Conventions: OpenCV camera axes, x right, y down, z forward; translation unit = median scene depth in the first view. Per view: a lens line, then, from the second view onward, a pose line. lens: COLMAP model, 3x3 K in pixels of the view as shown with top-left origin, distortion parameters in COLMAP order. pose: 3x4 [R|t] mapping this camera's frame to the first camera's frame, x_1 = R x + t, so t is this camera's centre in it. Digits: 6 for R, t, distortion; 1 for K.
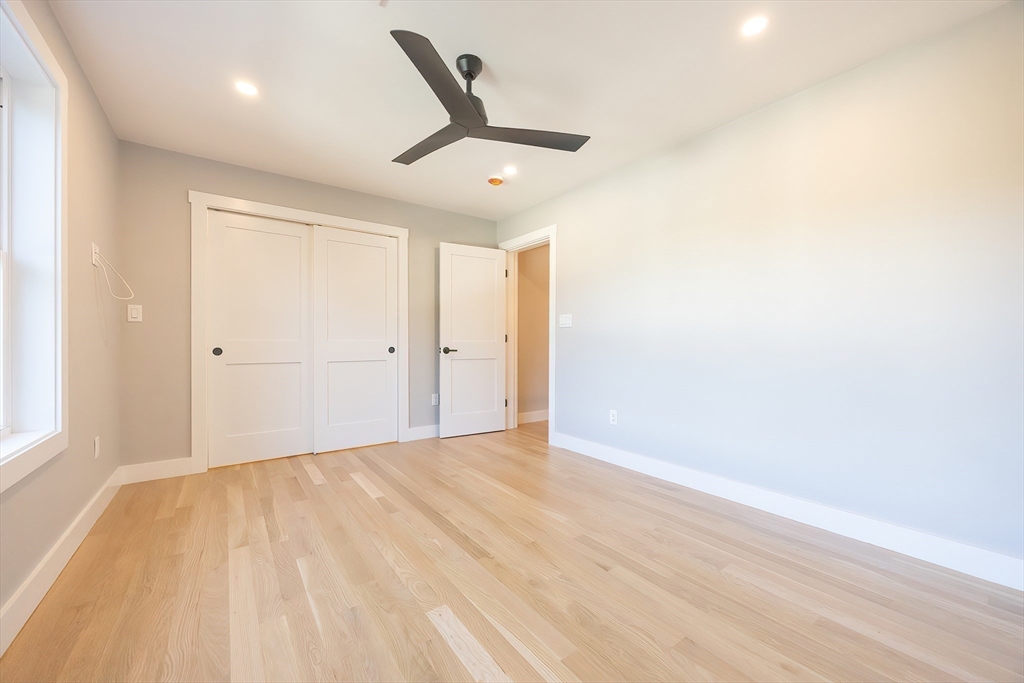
lens RADIAL K [[390.8, 0, 529.1], [0, 390.8, 341.3], [0, 0, 1]] dist [-0.000283, -0.000048]
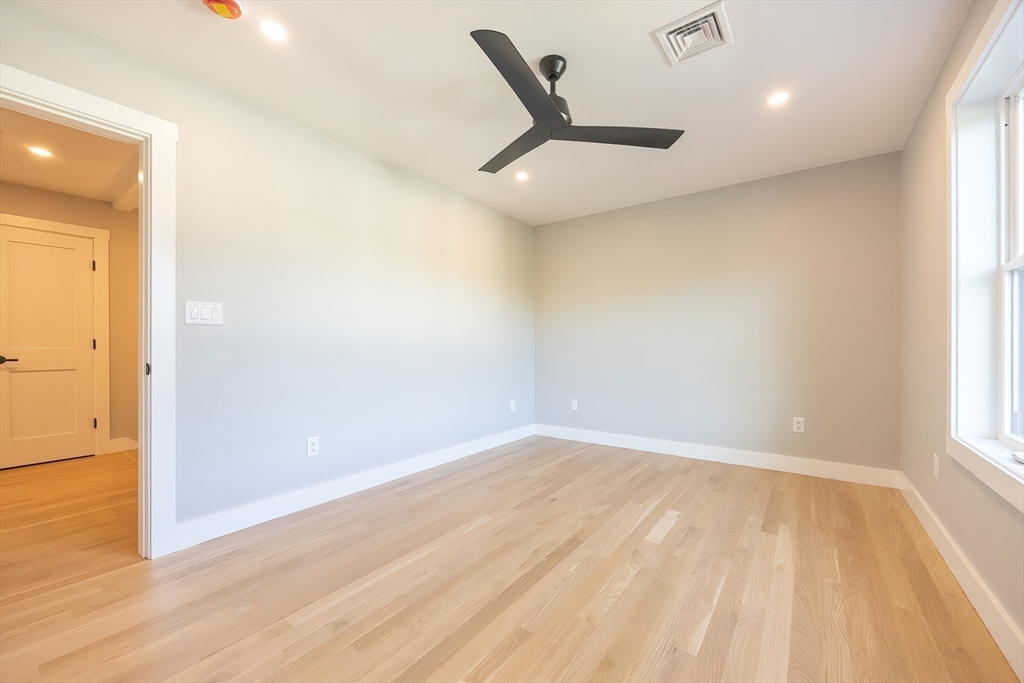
lens RADIAL K [[402.1, 0, 513.2], [0, 402.1, 346.3], [0, 0, 1]] dist [-0.001058, -0.000323]
pose [[-0.269684, -0.000728, 0.962949, -1.088848], [-0.000091, 1.000000, 0.000731, -0.010036], [-0.962949, 0.000110, -0.269684, 1.364096]]
